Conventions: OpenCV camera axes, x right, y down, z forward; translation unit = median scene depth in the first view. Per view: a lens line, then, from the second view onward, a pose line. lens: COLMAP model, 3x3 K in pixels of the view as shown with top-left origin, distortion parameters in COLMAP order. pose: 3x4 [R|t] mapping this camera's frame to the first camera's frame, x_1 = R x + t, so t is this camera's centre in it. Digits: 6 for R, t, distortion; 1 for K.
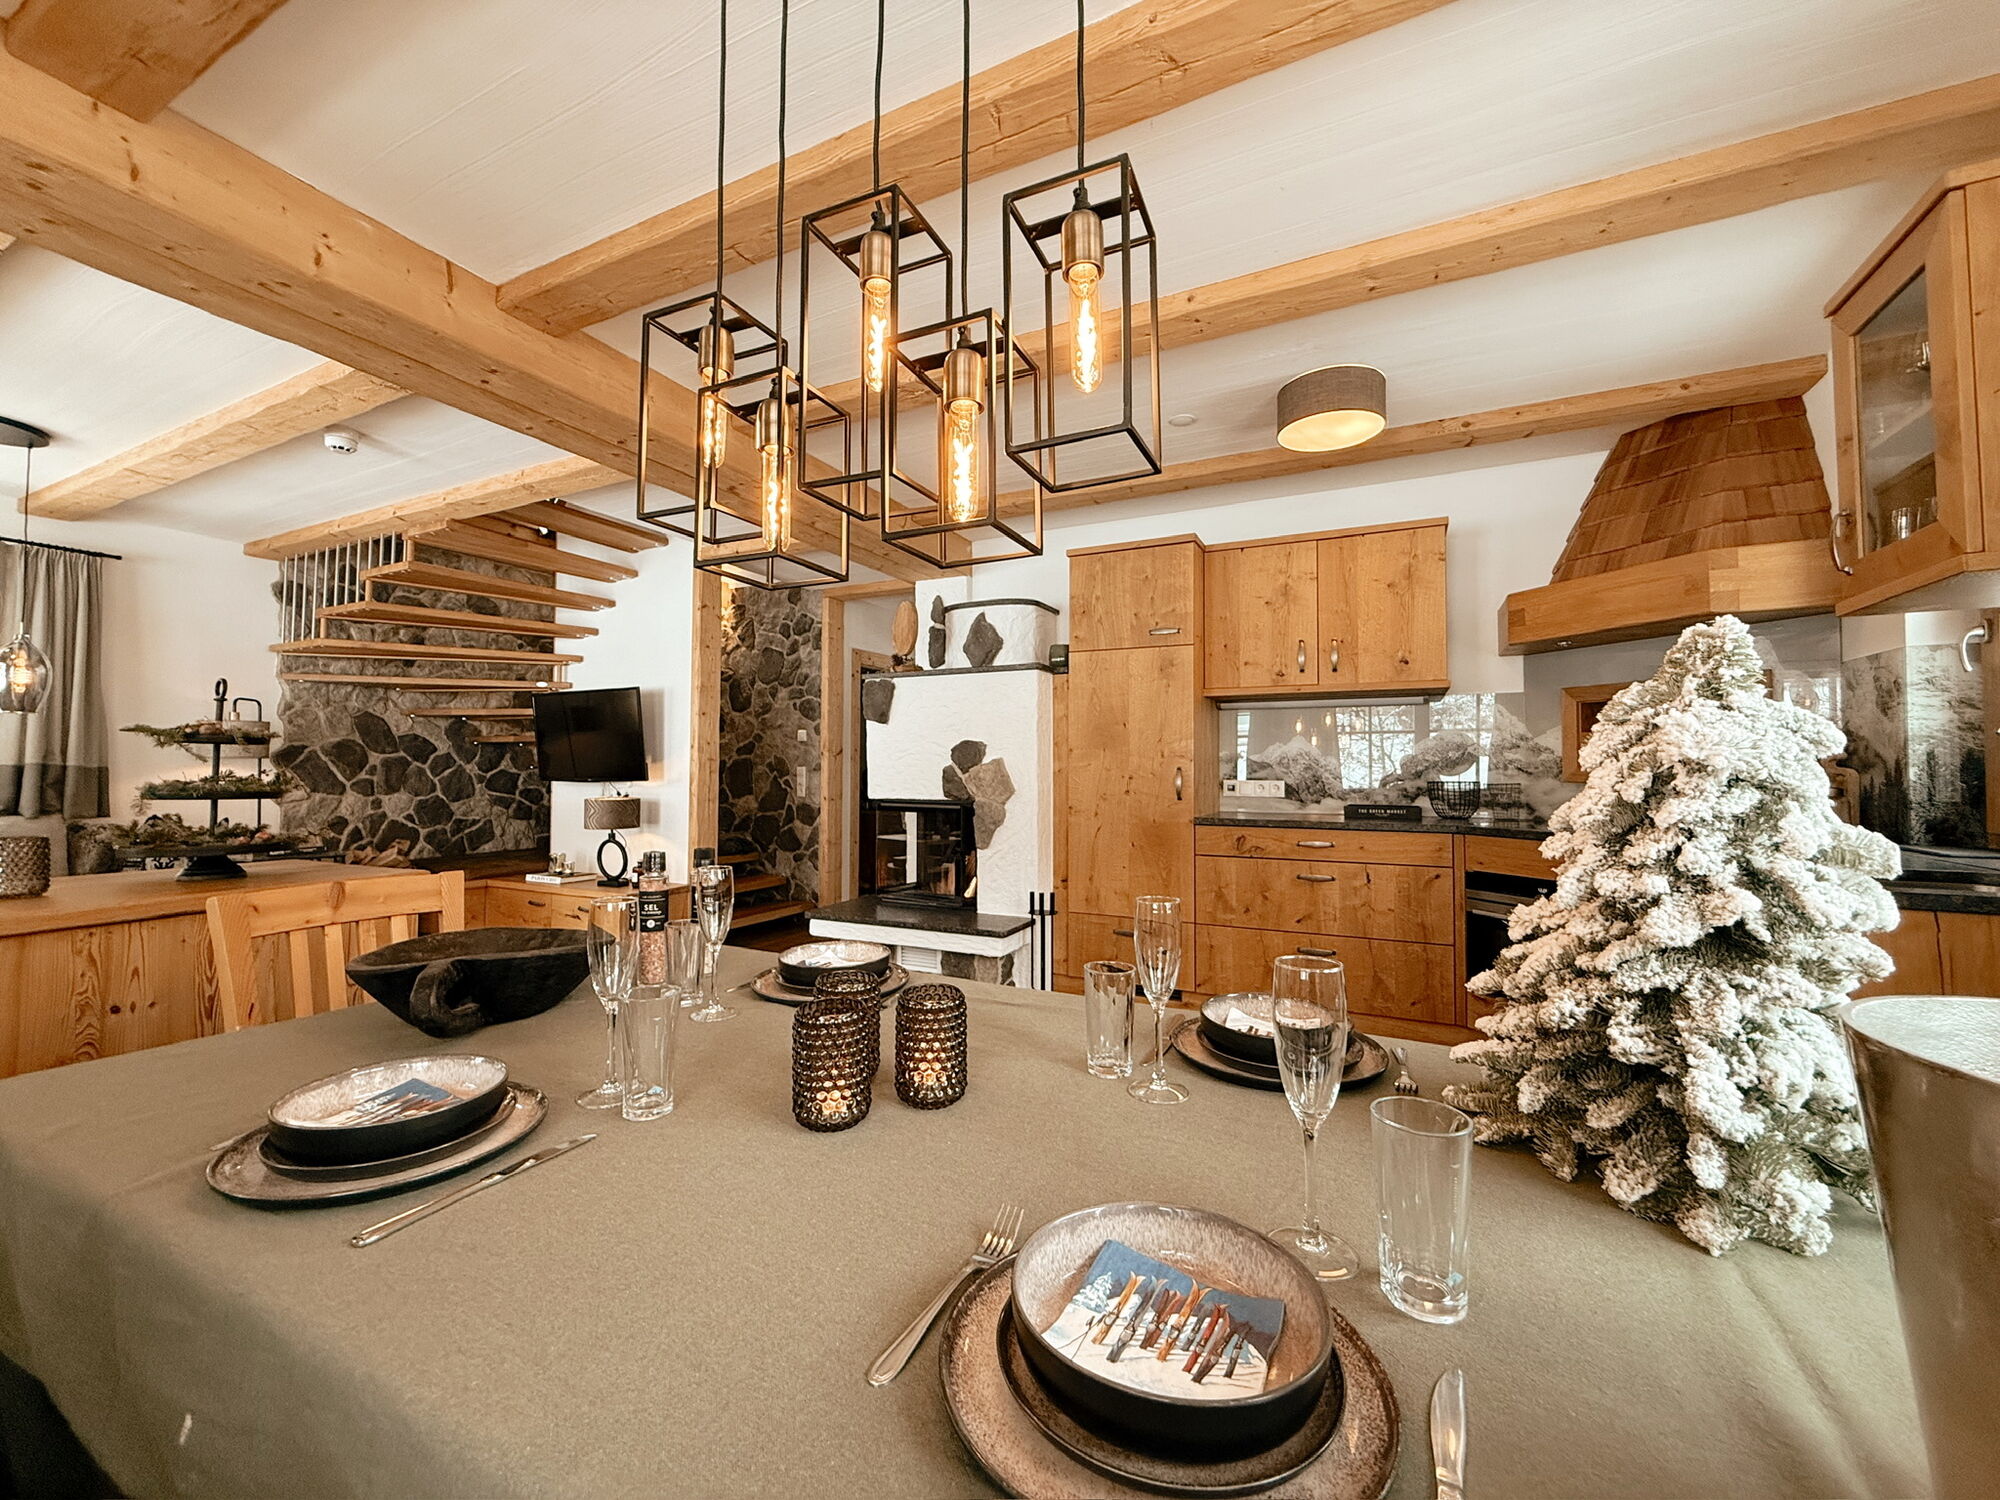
lens RADIAL K [[804.0, 0, 1000.0], [0, 804.0, 750.0], [0, 0, 1]] dist [-0.000418, -0.000042]
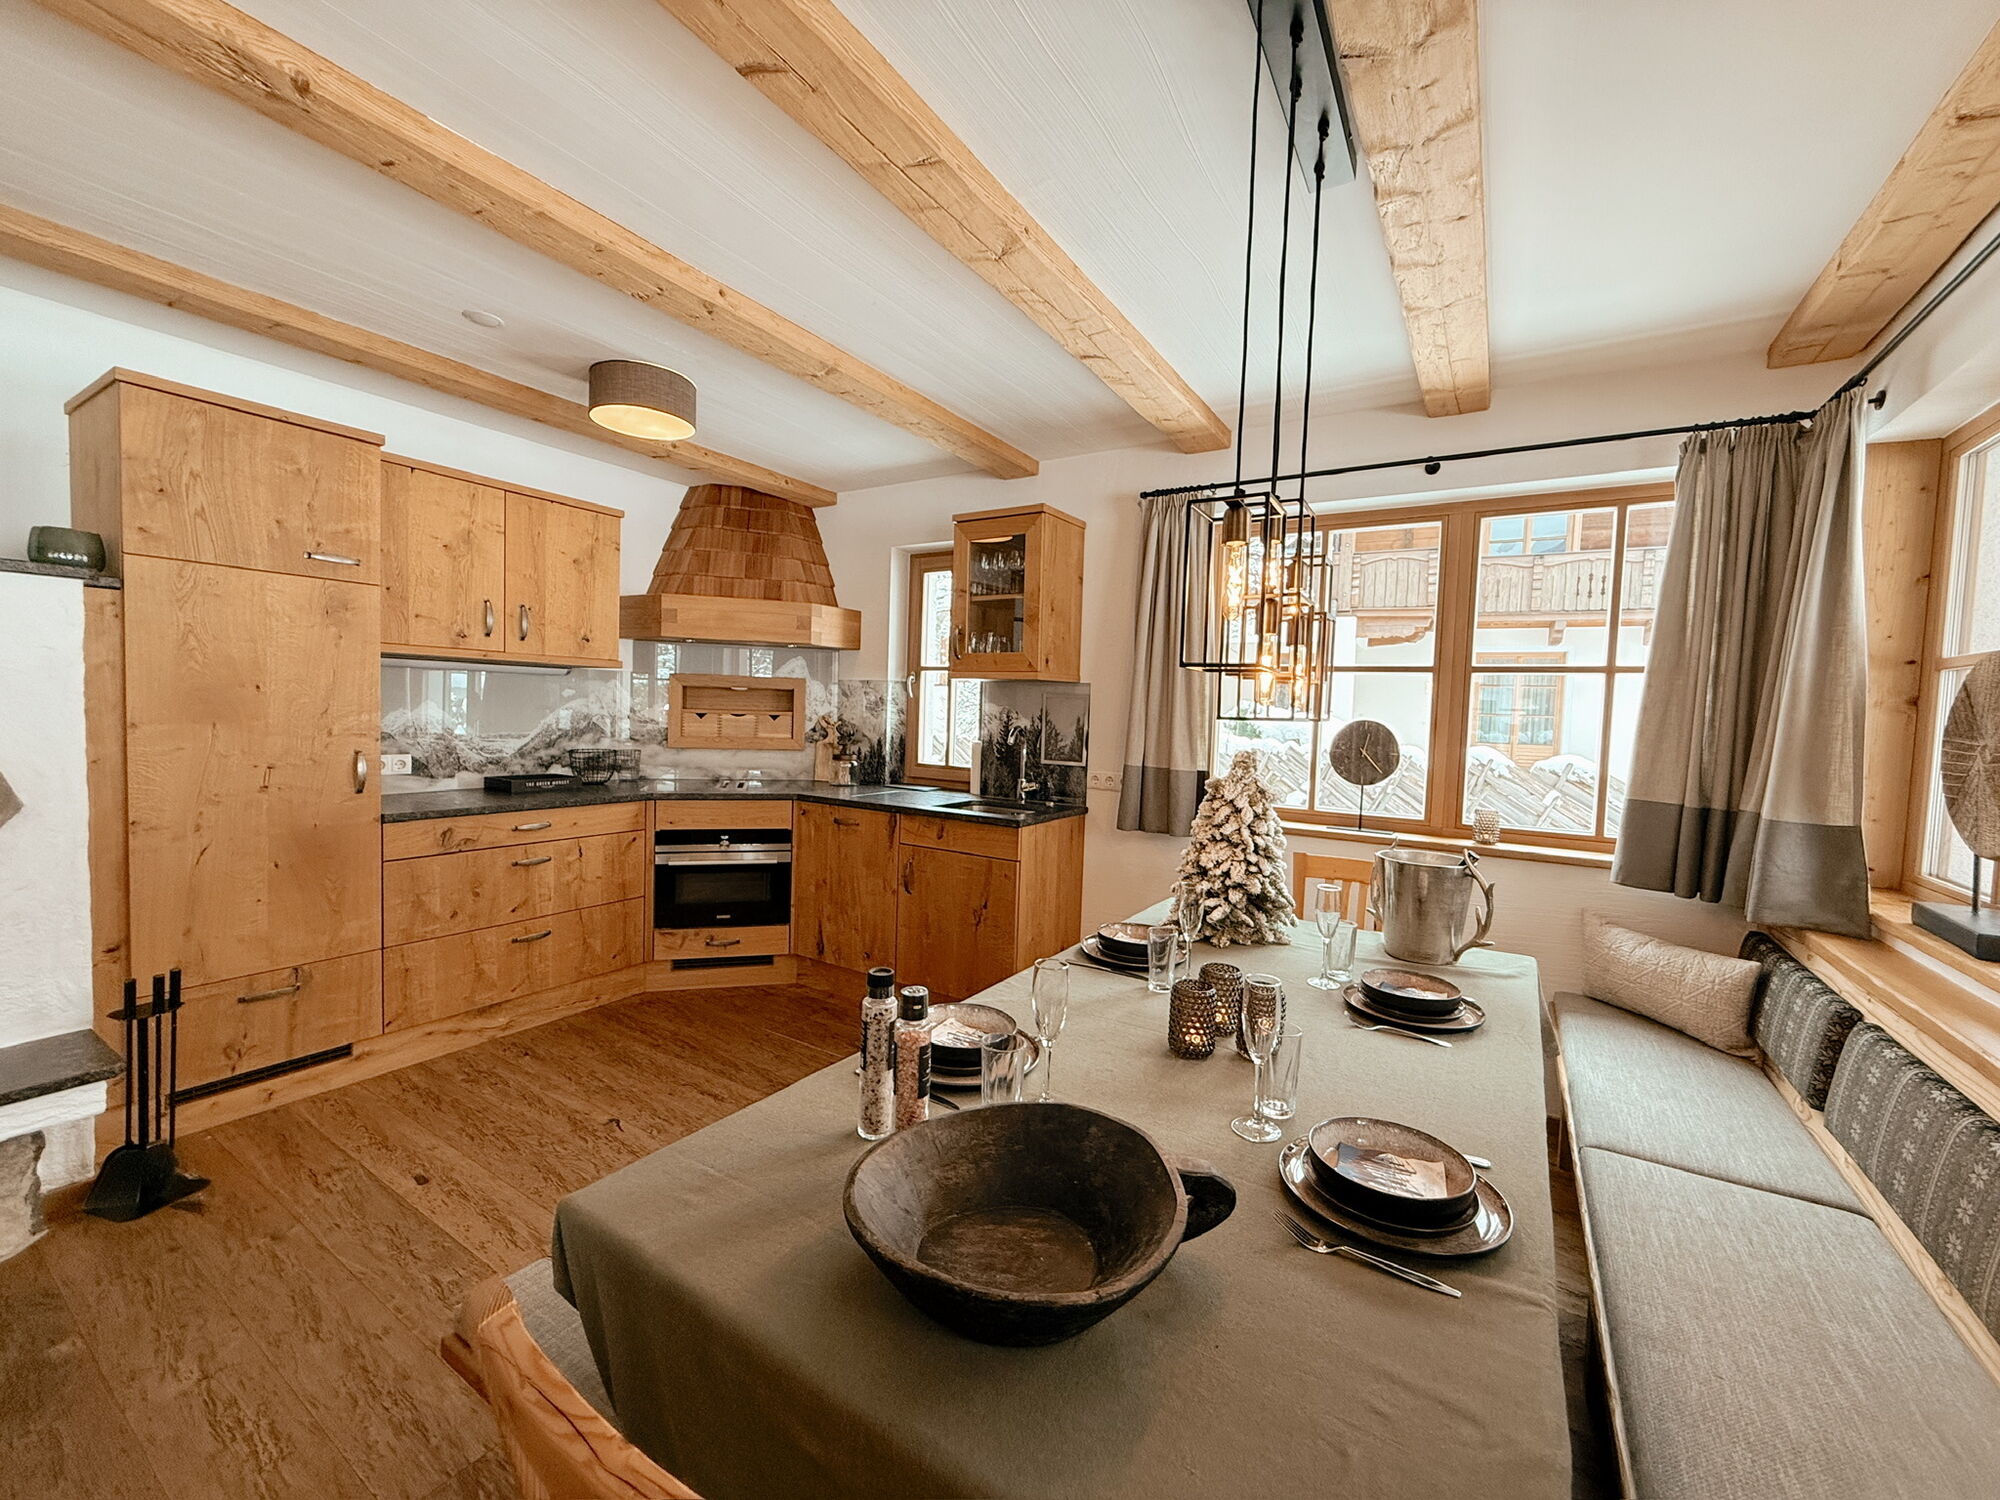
lens RADIAL K [[804.0, 0, 1000.0], [0, 804.0, 750.0], [0, 0, 1]] dist [-0.000418, -0.000042]
pose [[0.097518, -0.052662, 0.993840, -0.468270], [-0.060644, 0.996429, 0.058750, -0.058711], [-0.993384, -0.066000, 0.093976, 0.350524]]
